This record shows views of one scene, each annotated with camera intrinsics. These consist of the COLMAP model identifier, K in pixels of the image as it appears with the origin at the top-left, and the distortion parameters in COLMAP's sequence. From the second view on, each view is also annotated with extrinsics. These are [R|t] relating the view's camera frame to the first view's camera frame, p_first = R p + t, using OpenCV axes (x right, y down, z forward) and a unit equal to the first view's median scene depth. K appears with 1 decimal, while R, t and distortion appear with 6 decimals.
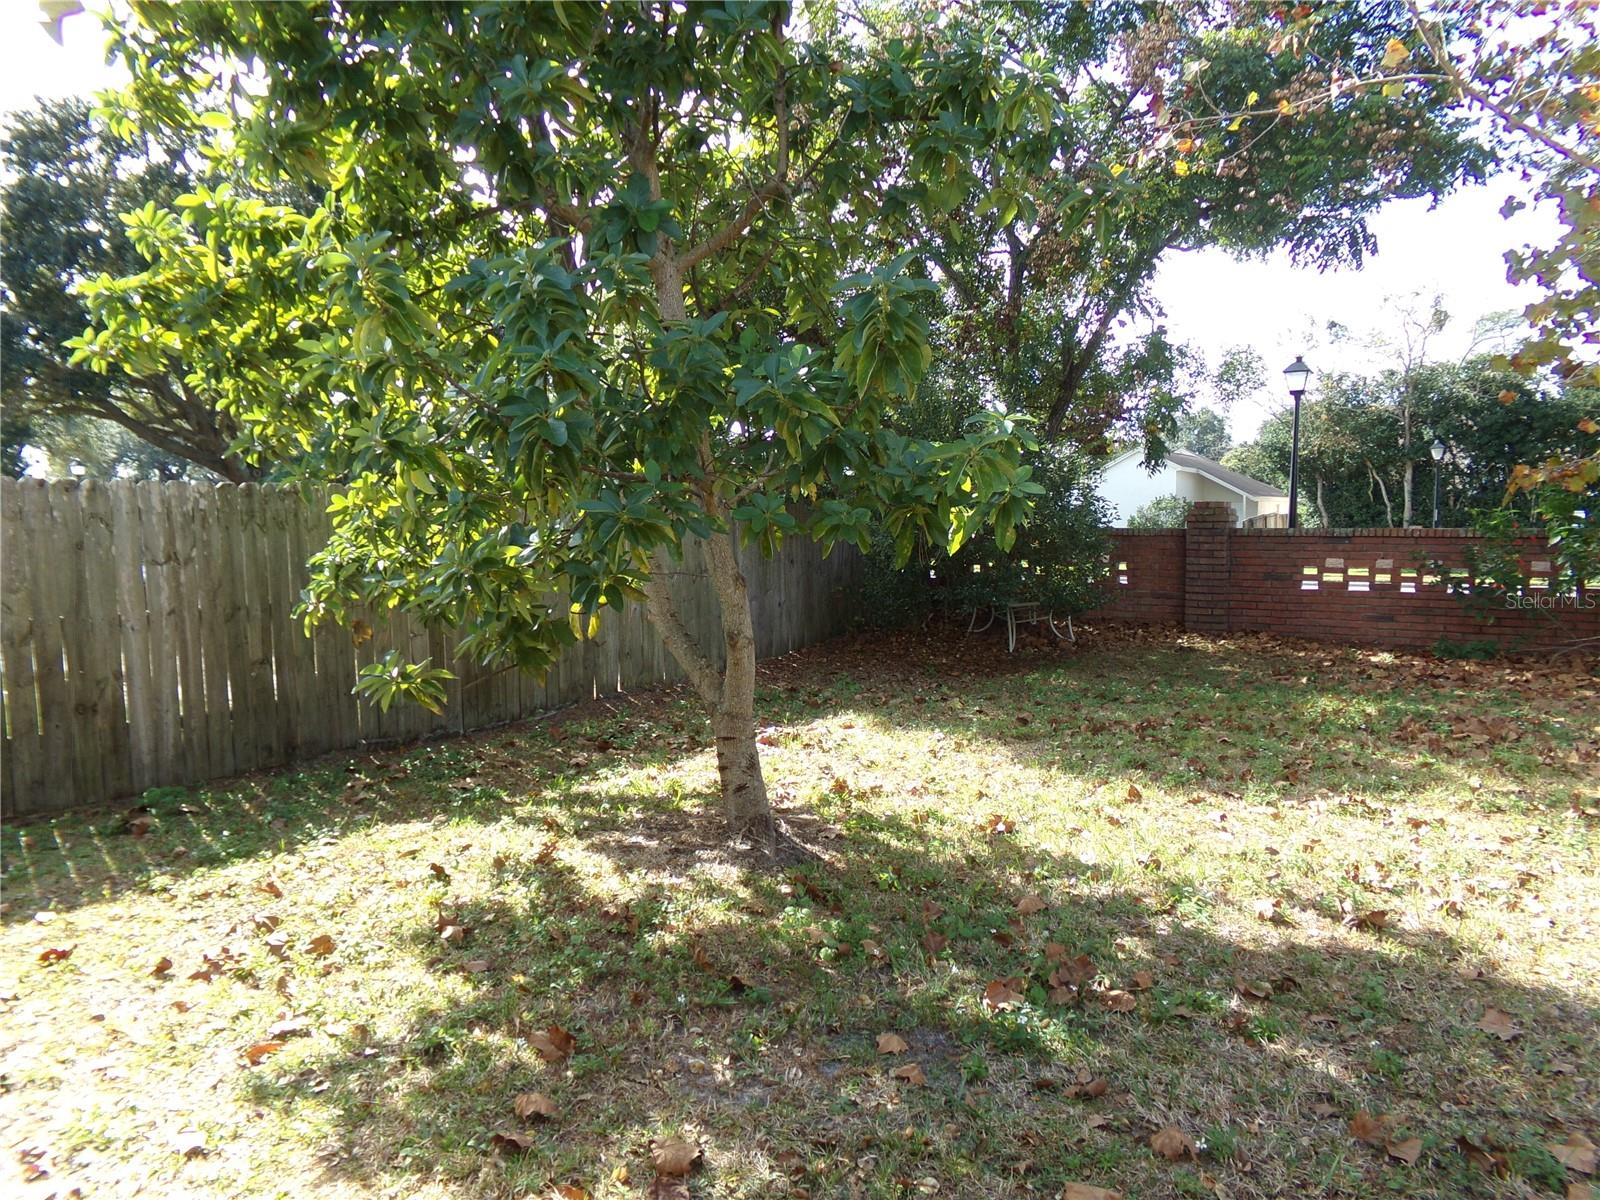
lens RADIAL K [[1086.4, 0, 800.0], [0, 1086.4, 600.0], [0, 0, 1]] dist [-0.191119, 0.386903]
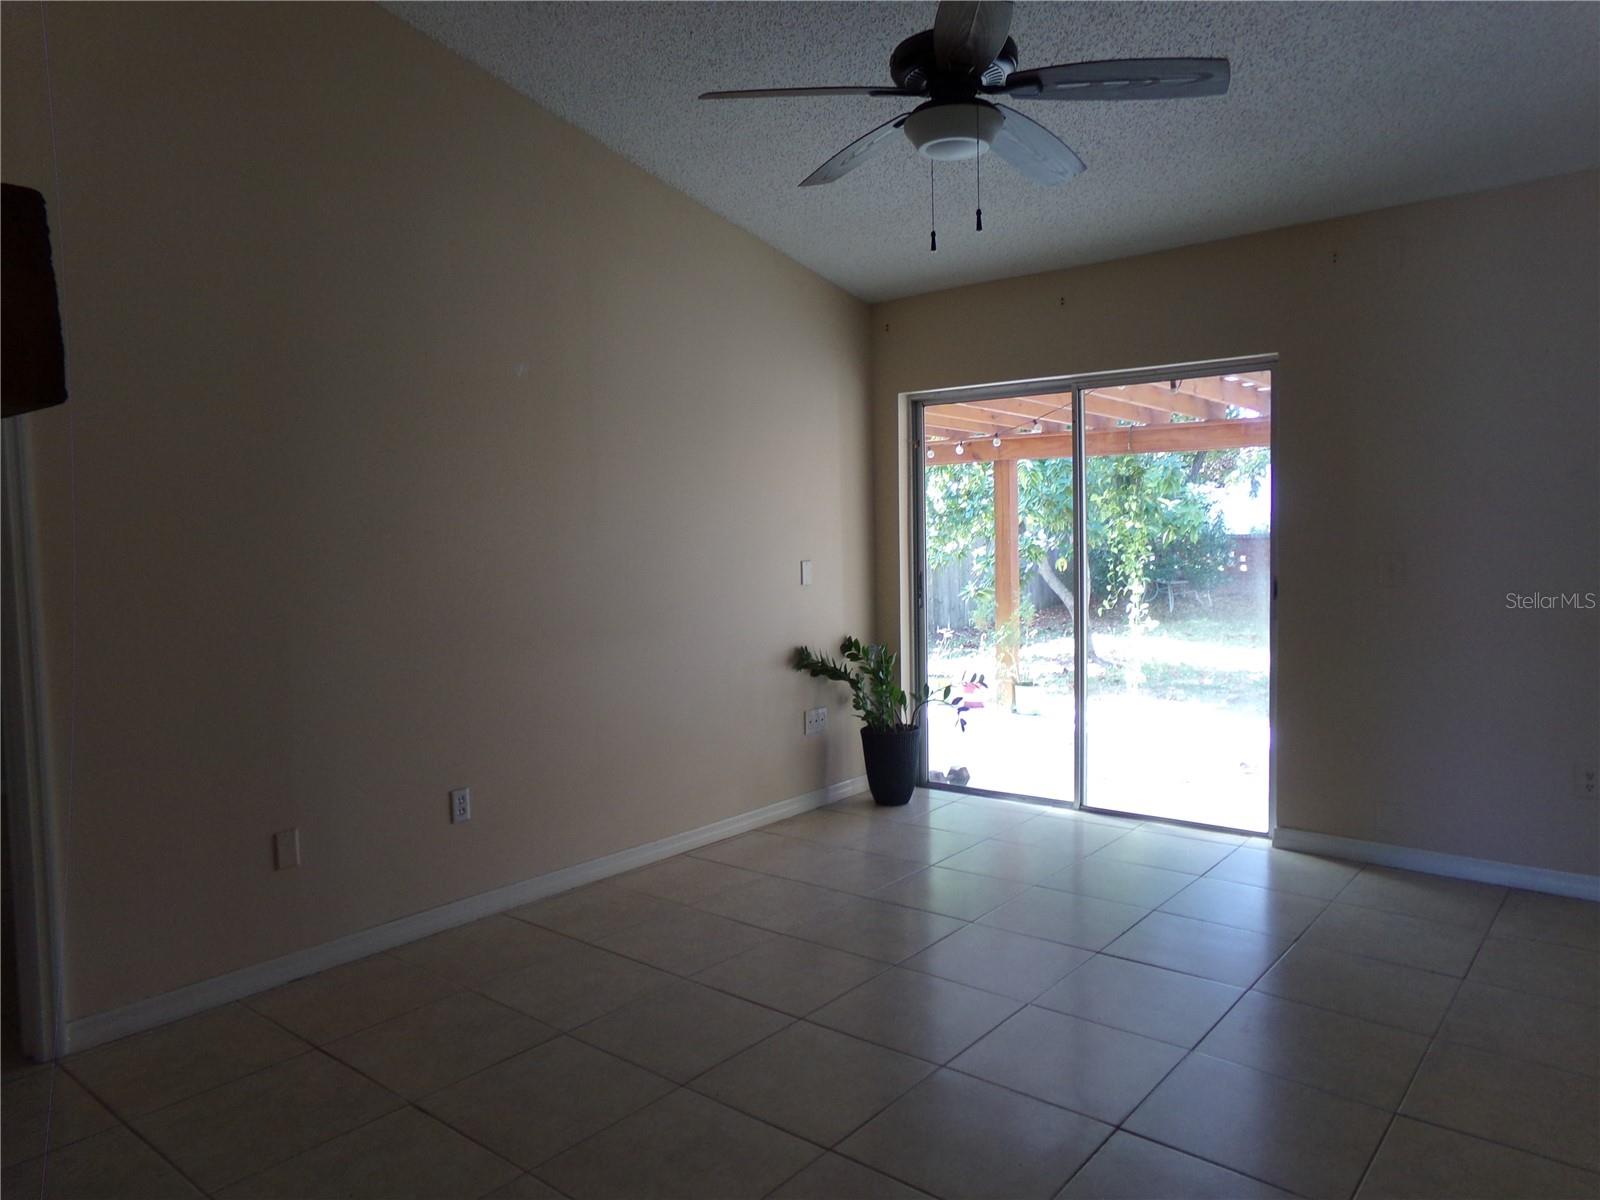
lens RADIAL K [[1100.8, 0, 830.0], [0, 1100.8, 596.2], [0, 0, 1]] dist [0.050821, -0.000477]
pose [[0.997733, -0.006309, -0.067005, -0.360261], [0.005120, 0.999827, -0.017907, 0.089084], [0.067106, 0.017524, 0.997592, -1.224175]]
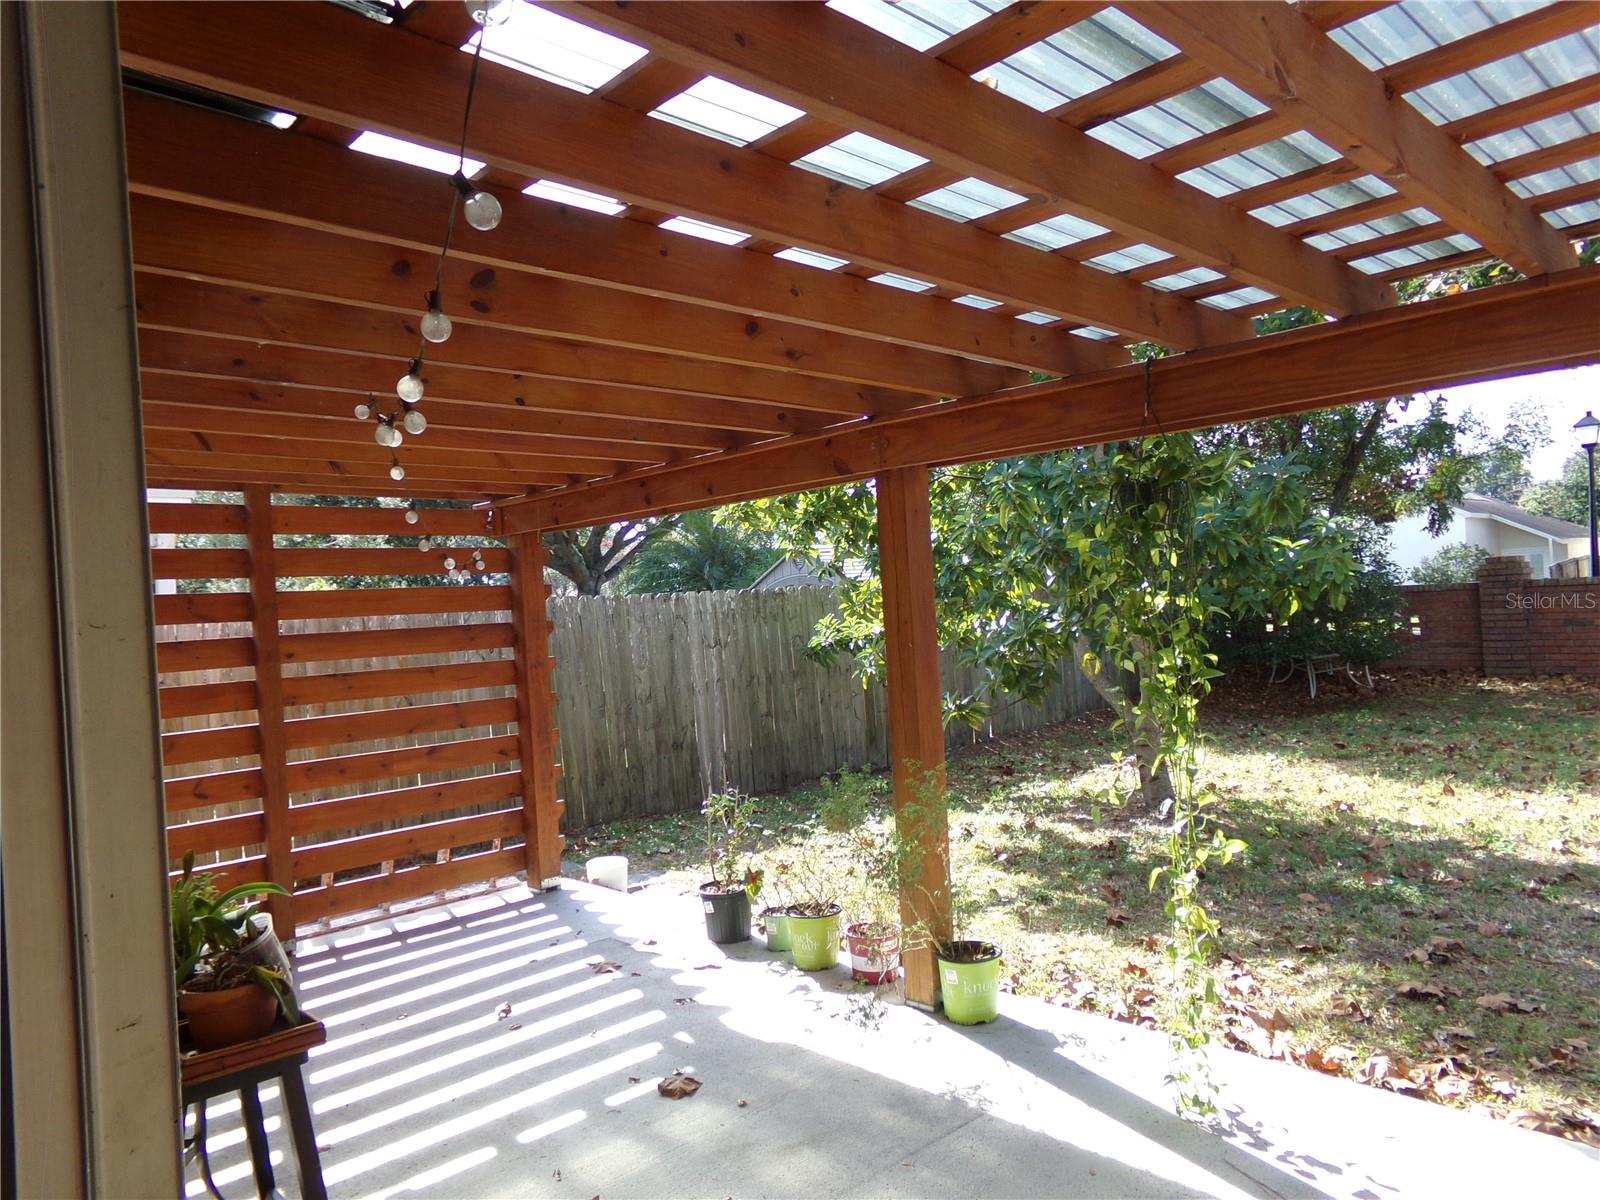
lens RADIAL K [[1100.8, 0, 830.0], [0, 1100.8, 596.2], [0, 0, 1]] dist [0.050821, -0.000477]
pose [[0.982226, -0.050847, -0.180684, -0.158925], [0.037714, 0.996440, -0.075393, 0.016519], [0.183874, 0.067239, 0.980647, -0.468000]]
